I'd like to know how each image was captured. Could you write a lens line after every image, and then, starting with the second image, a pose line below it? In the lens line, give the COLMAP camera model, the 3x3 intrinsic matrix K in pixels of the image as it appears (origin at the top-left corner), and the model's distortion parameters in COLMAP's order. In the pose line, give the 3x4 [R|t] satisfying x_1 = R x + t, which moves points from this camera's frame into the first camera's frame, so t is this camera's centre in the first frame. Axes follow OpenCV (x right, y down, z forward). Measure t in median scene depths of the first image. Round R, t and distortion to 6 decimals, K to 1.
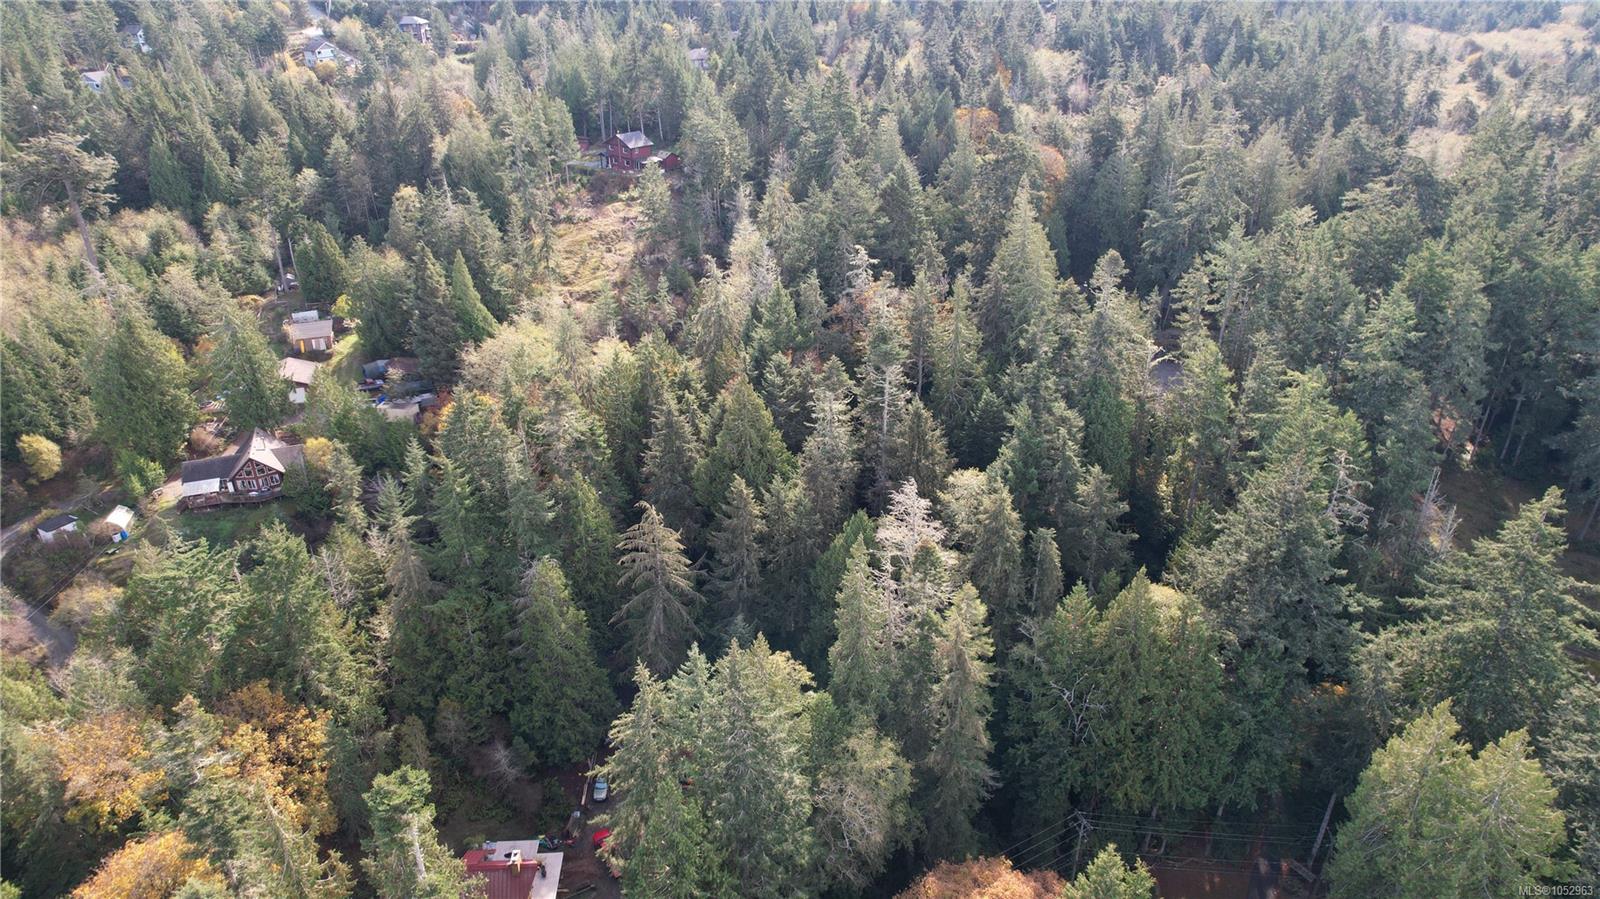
lens RADIAL K [[1023.8, 0, 809.3], [0, 1023.8, 456.8], [0, 0, 1]] dist [-0.080726, 0.078459]
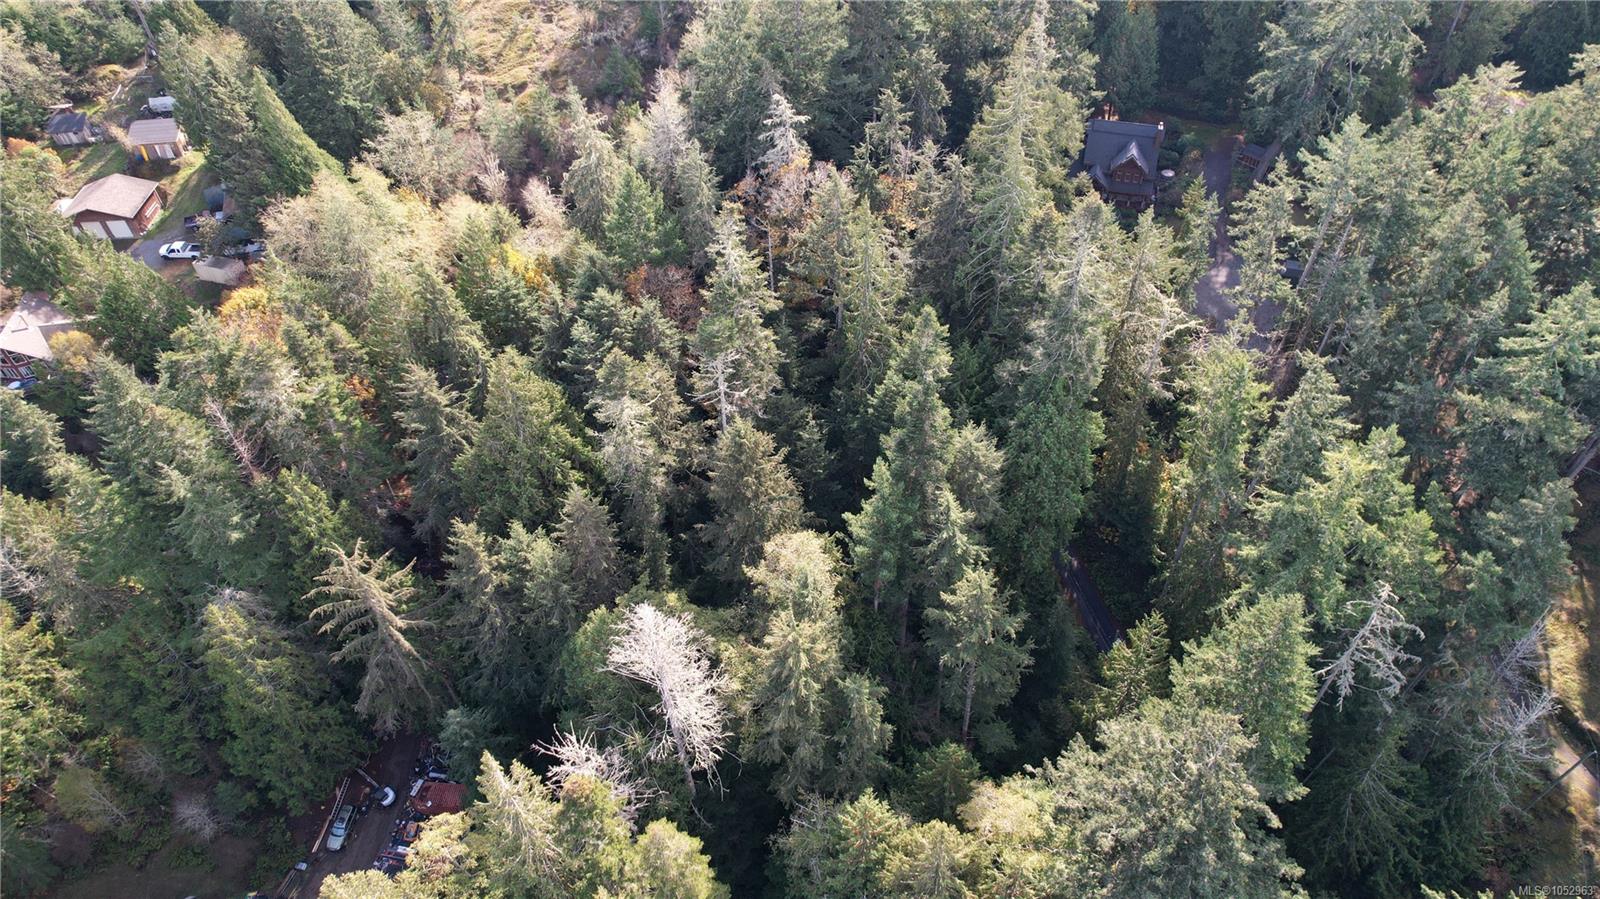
lens RADIAL K [[1023.8, 0, 809.3], [0, 1023.8, 456.8], [0, 0, 1]] dist [-0.080726, 0.078459]
pose [[0.983694, 0.117044, -0.136556, 0.205712], [-0.069022, 0.946807, 0.314313, -0.207156], [0.166080, -0.299762, 0.939447, 0.306487]]
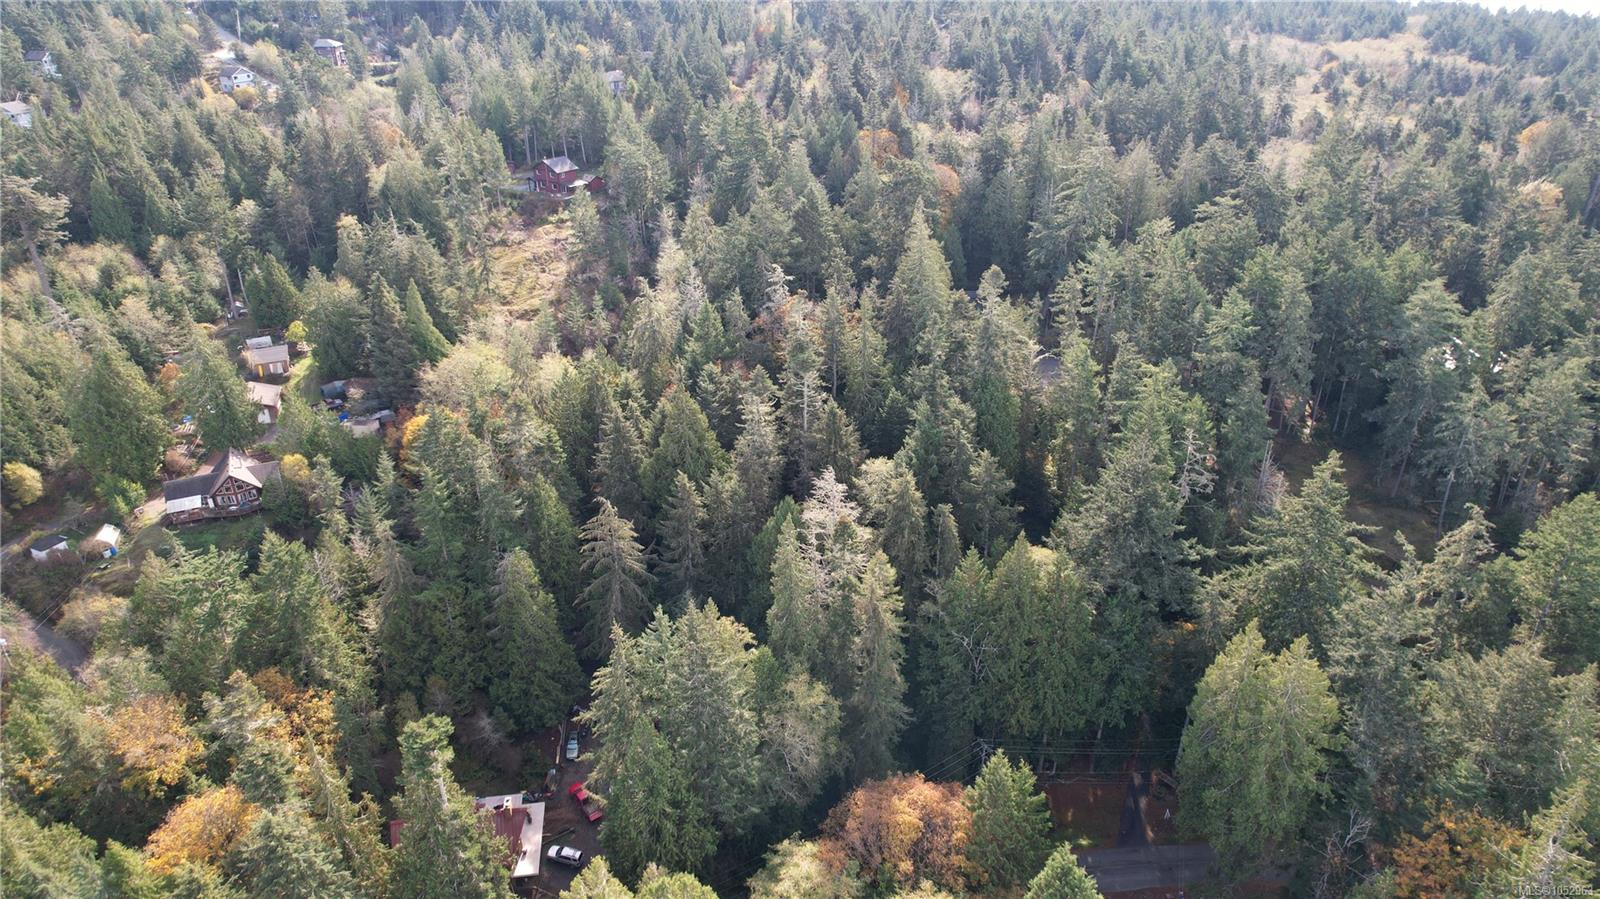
lens RADIAL K [[1023.8, 0, 809.3], [0, 1023.8, 456.8], [0, 0, 1]] dist [-0.080726, 0.078459]
pose [[0.996204, -0.041052, 0.076765, -0.010479], [0.041039, 0.999156, 0.001748, 0.004712], [-0.076772, 0.001409, 0.997048, -0.133374]]
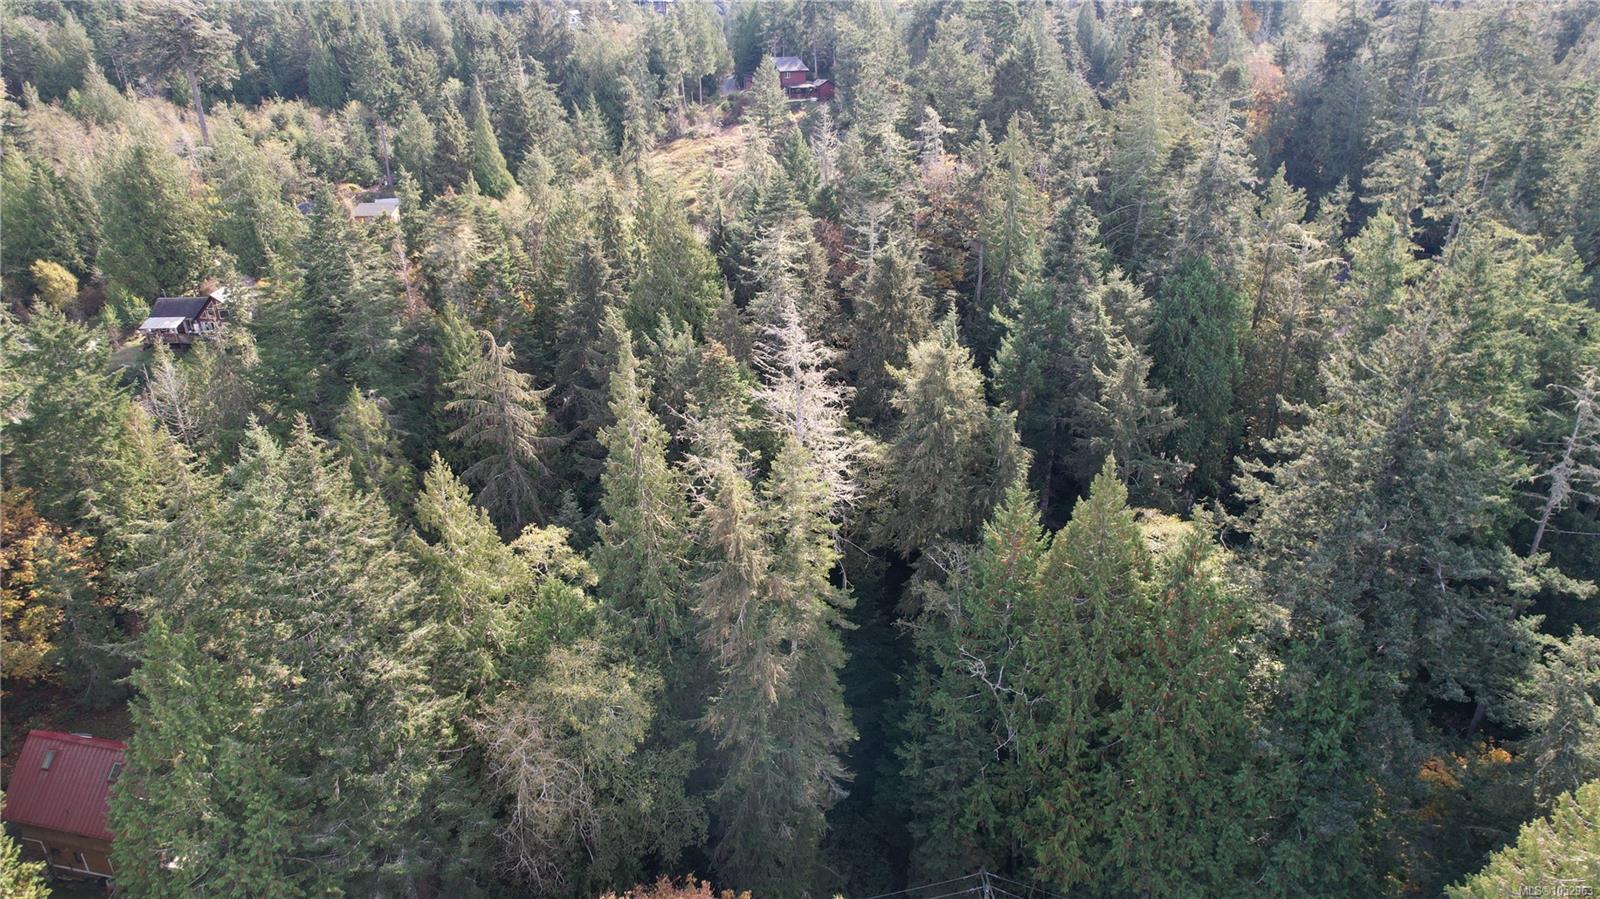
lens RADIAL K [[1023.8, 0, 809.3], [0, 1023.8, 456.8], [0, 0, 1]] dist [-0.080726, 0.078459]
pose [[0.954015, 0.117011, -0.275979, 0.219994], [-0.131951, 0.990597, -0.036135, 0.102705], [0.269156, 0.070889, 0.960484, 0.272656]]
